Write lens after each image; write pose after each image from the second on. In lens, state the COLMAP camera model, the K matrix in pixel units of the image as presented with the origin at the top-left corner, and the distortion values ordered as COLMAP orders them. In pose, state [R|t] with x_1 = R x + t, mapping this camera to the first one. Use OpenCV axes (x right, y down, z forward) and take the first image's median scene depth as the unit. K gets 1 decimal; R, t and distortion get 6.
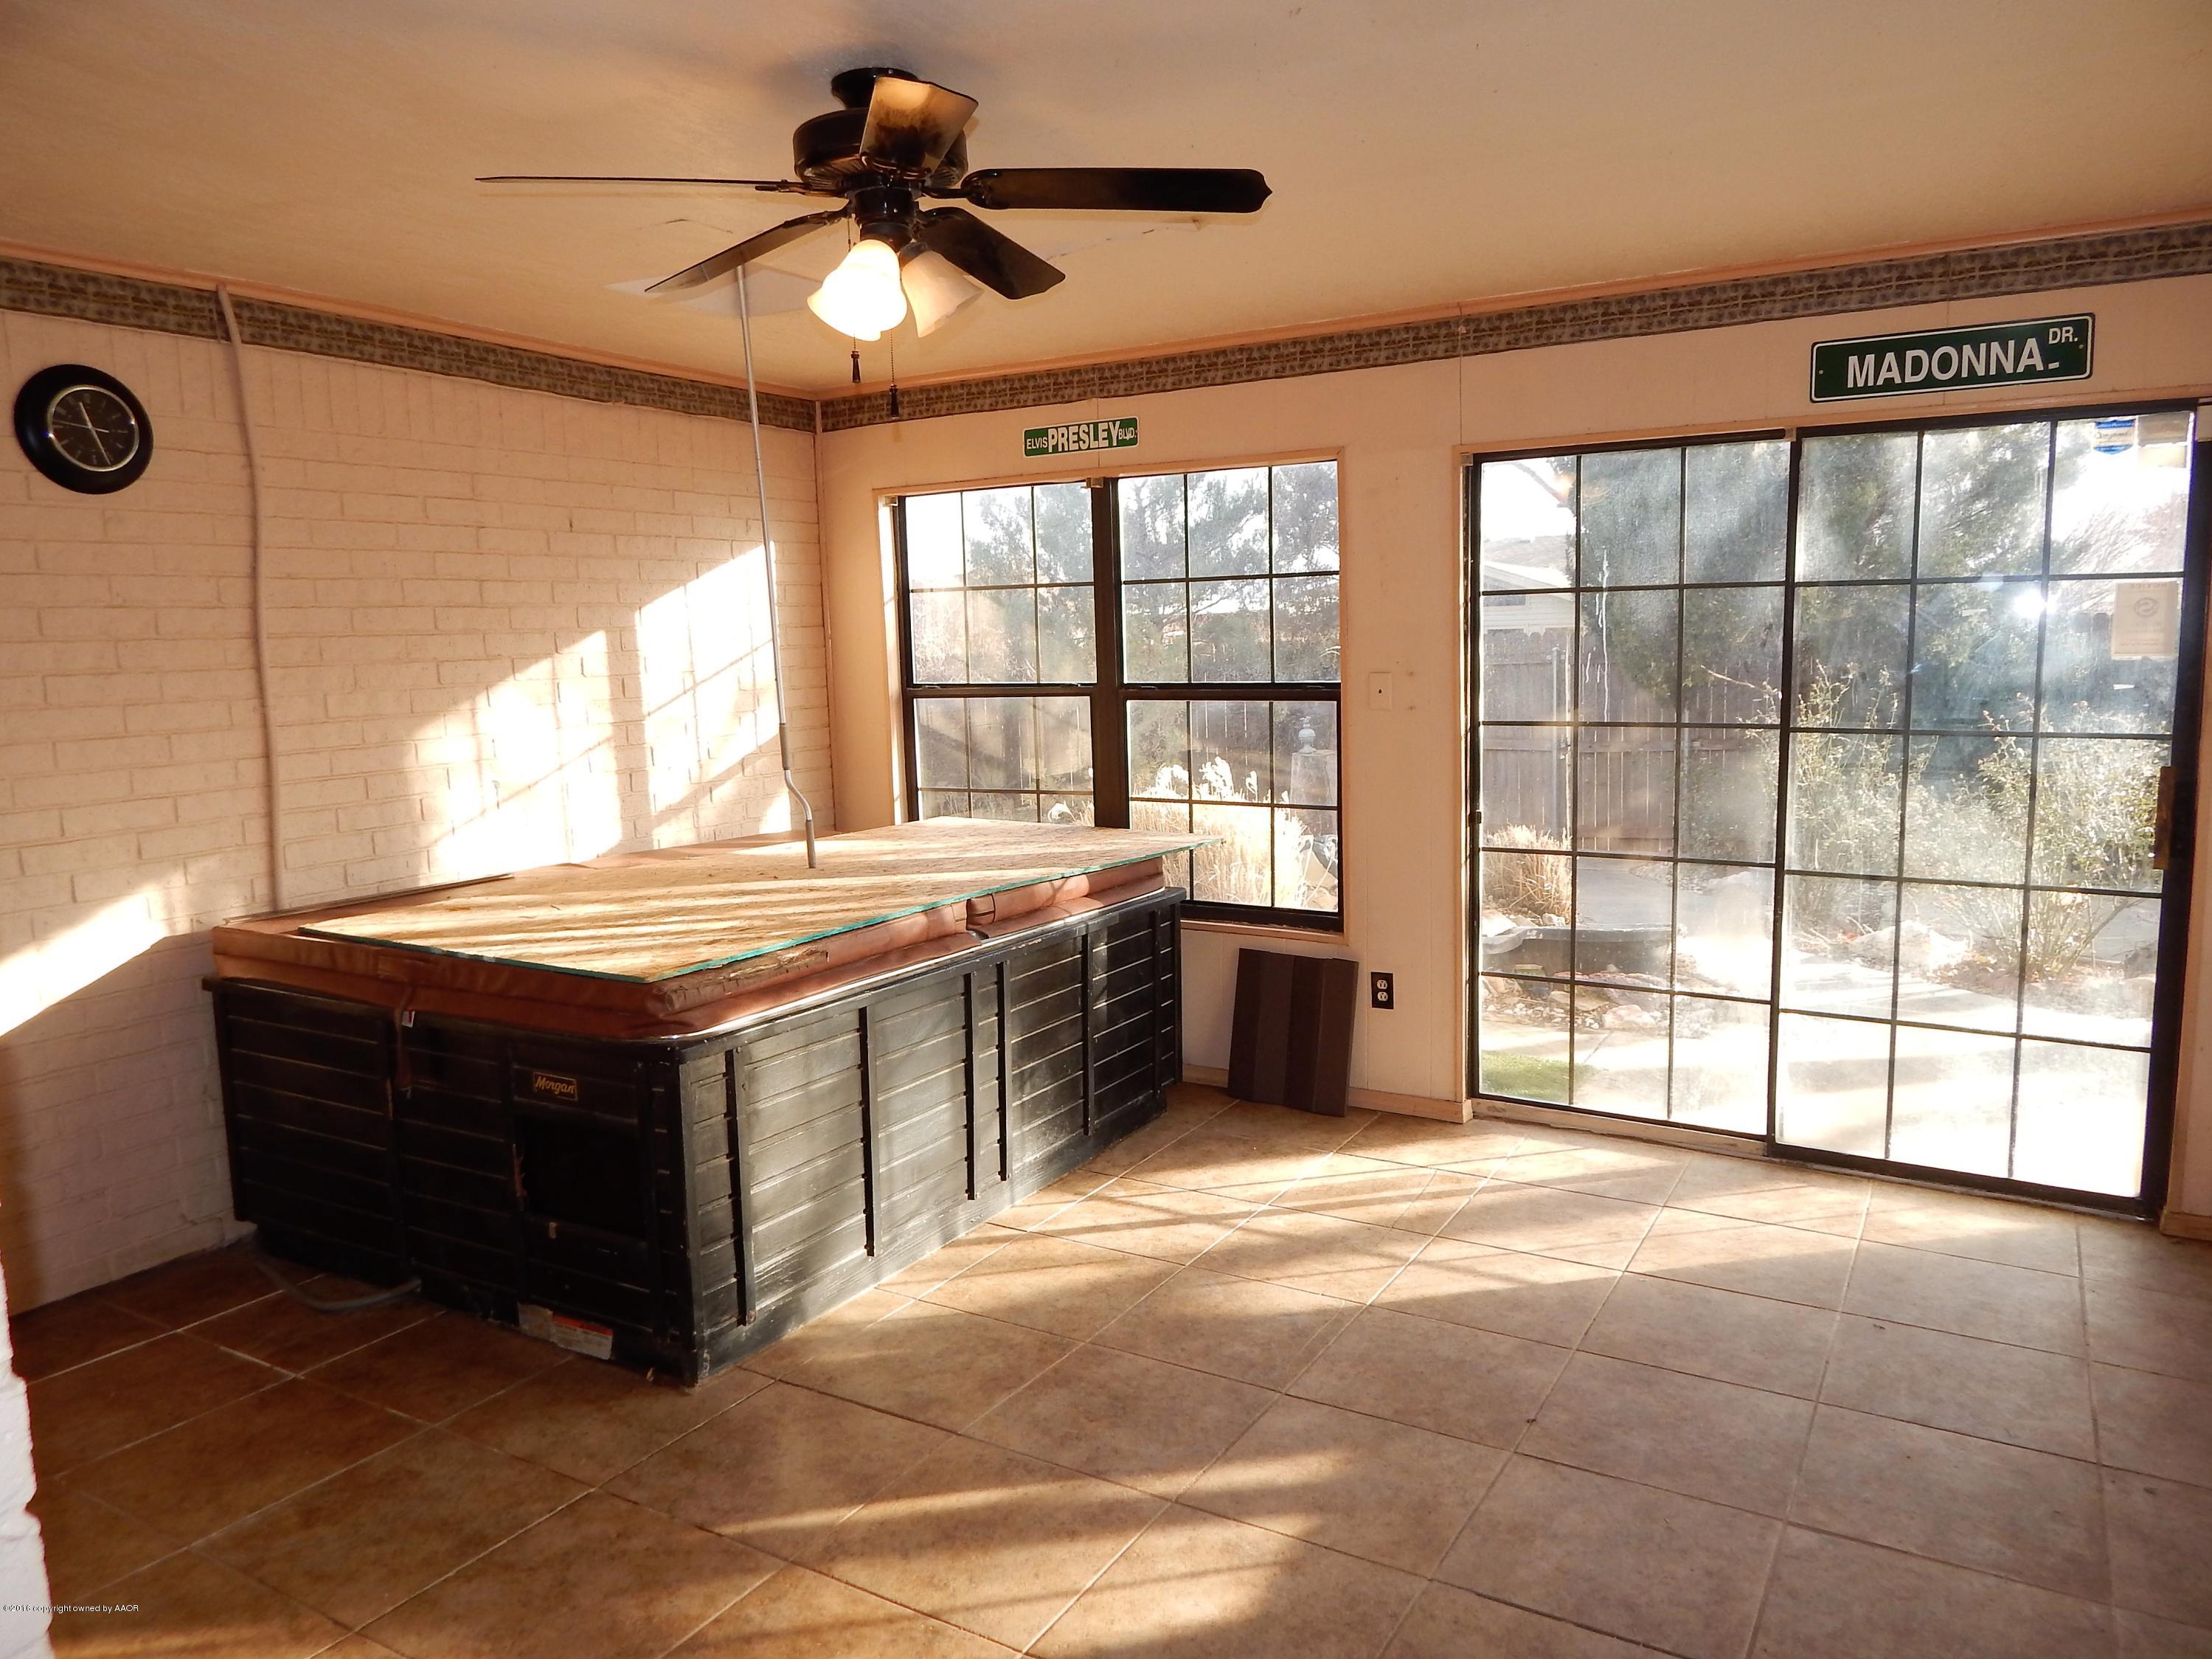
lens RADIAL K [[1465.4, 0, 1092.2], [0, 1465.4, 822.2], [0, 0, 1]] dist [-0.003232, -0.003087]
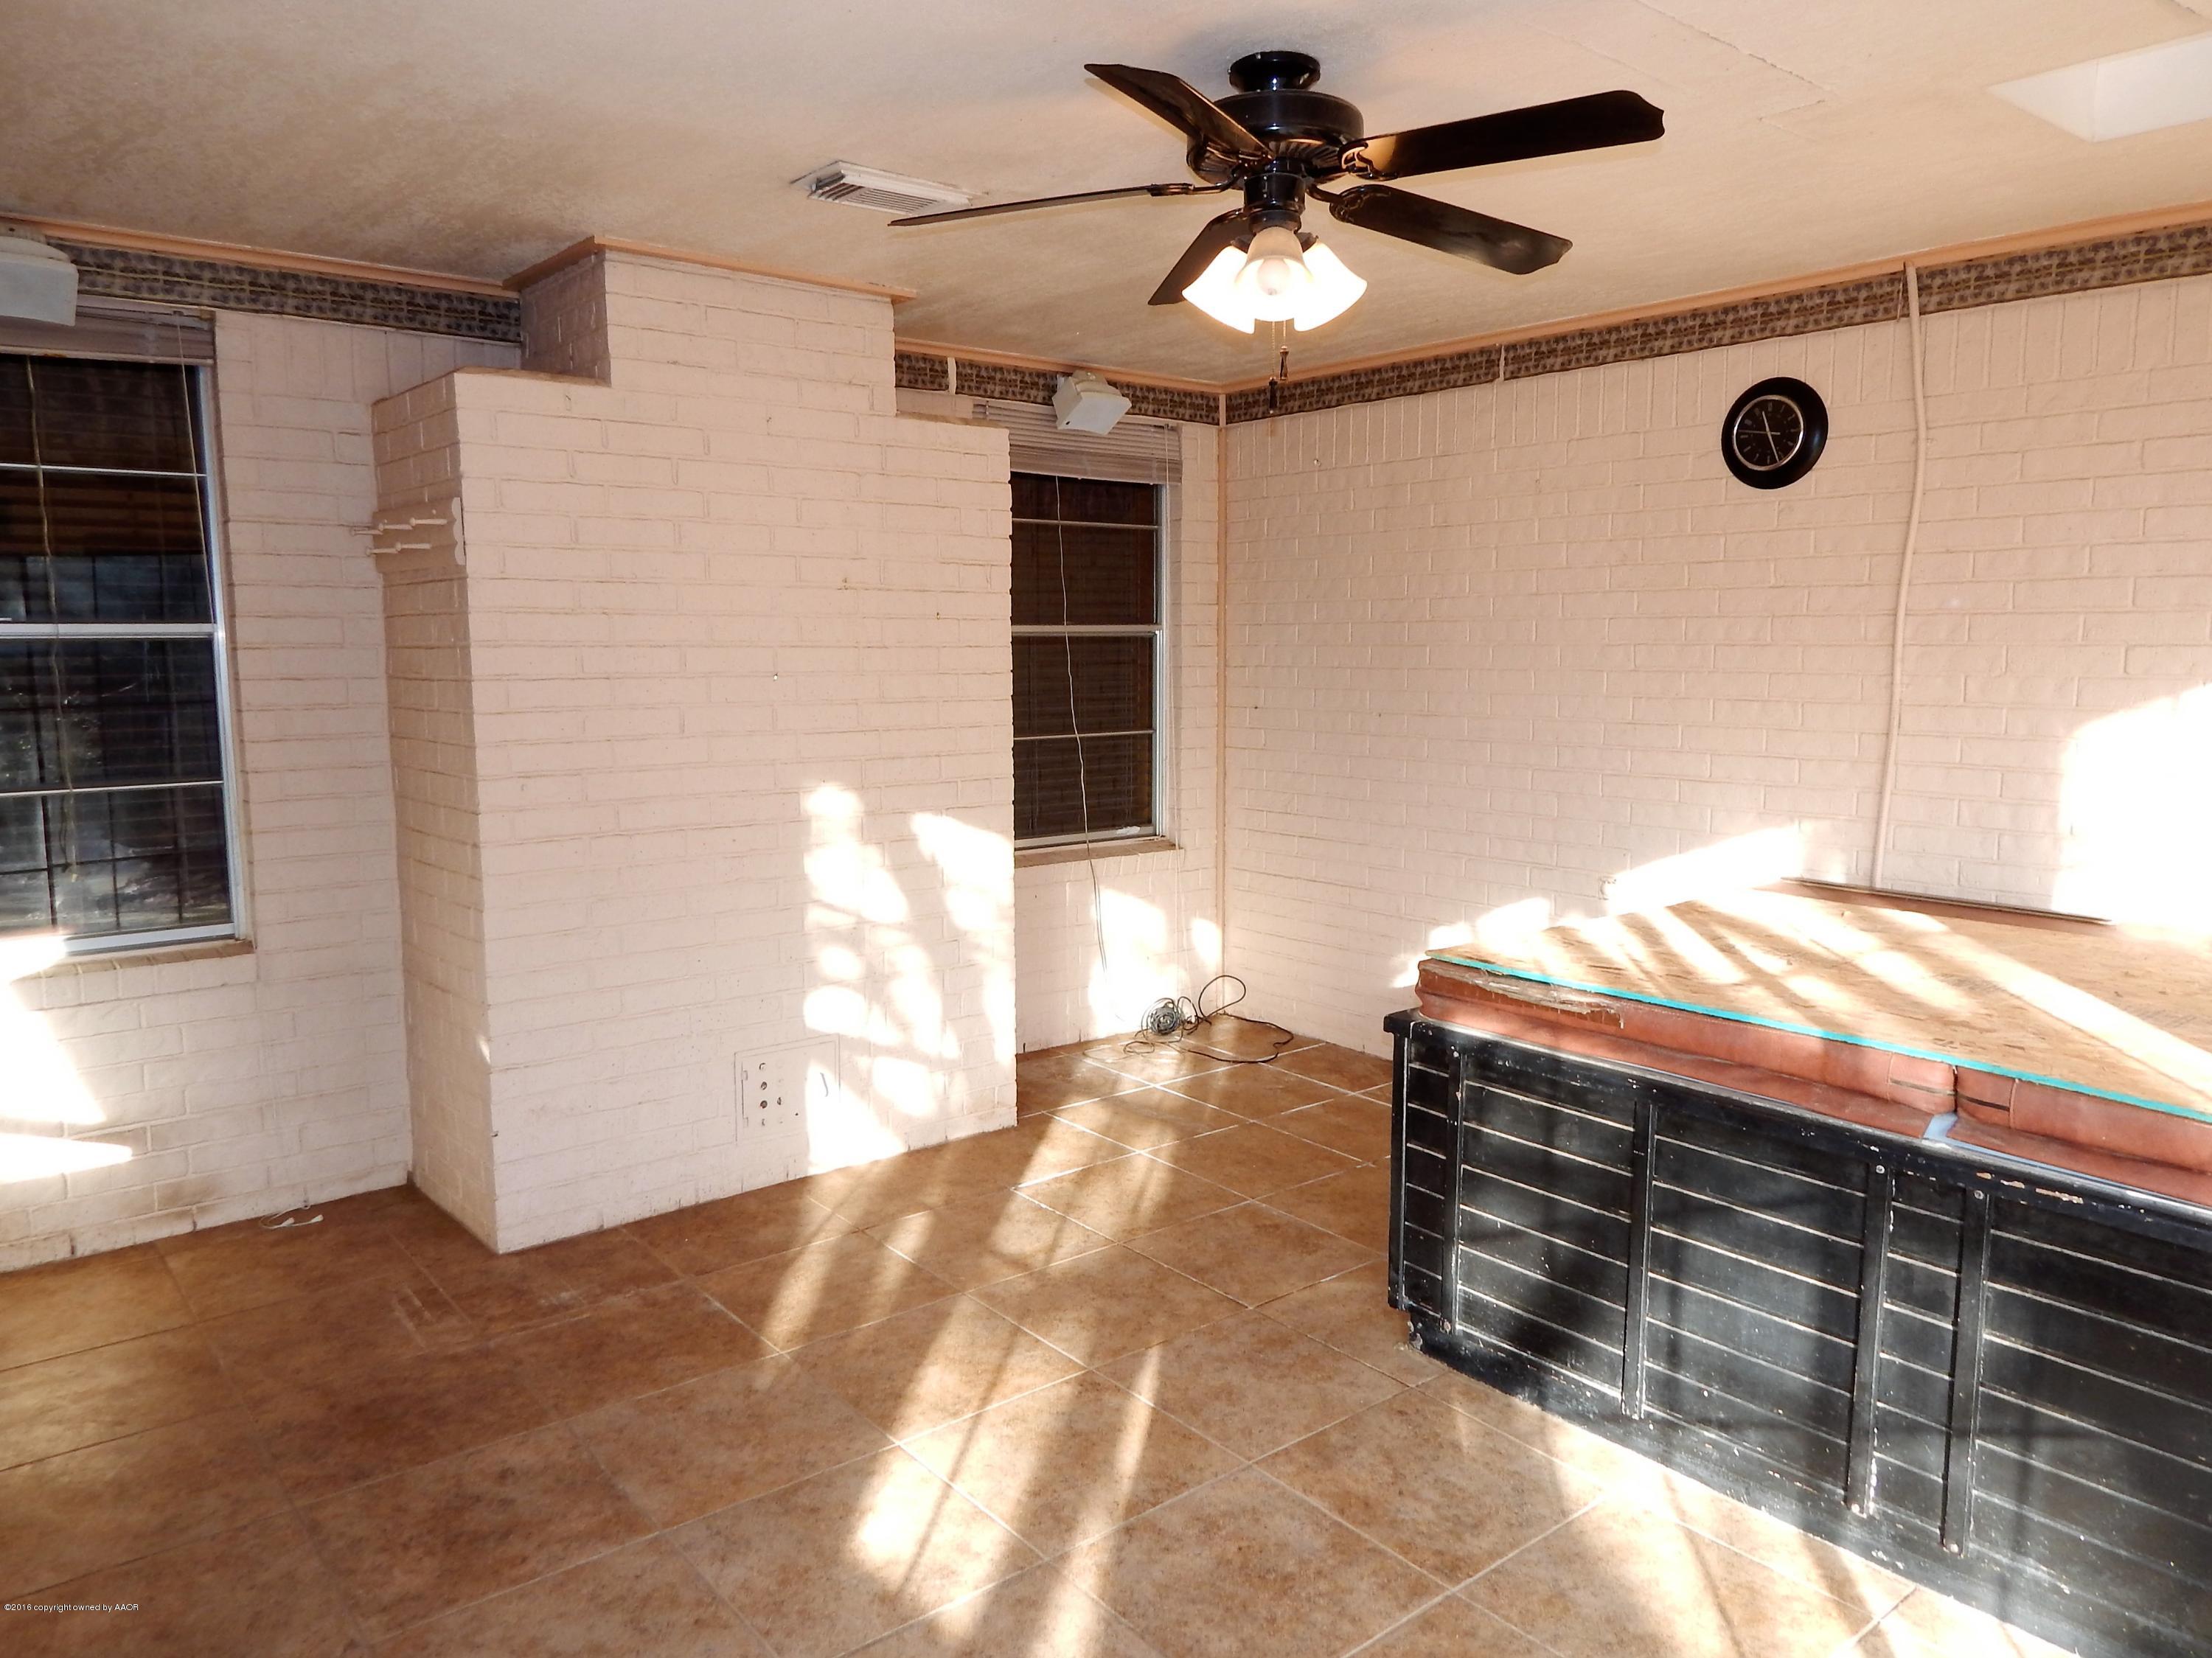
lens RADIAL K [[1465.2, 0, 1089.9], [0, 1465.2, 832.9], [0, 0, 1]] dist [-0.003232, -0.003087]
pose [[-0.301187, 0.157422, -0.940481, 0.578991], [-0.108686, 0.974184, 0.197870, -0.124007], [0.947351, 0.161813, -0.276302, 0.812174]]
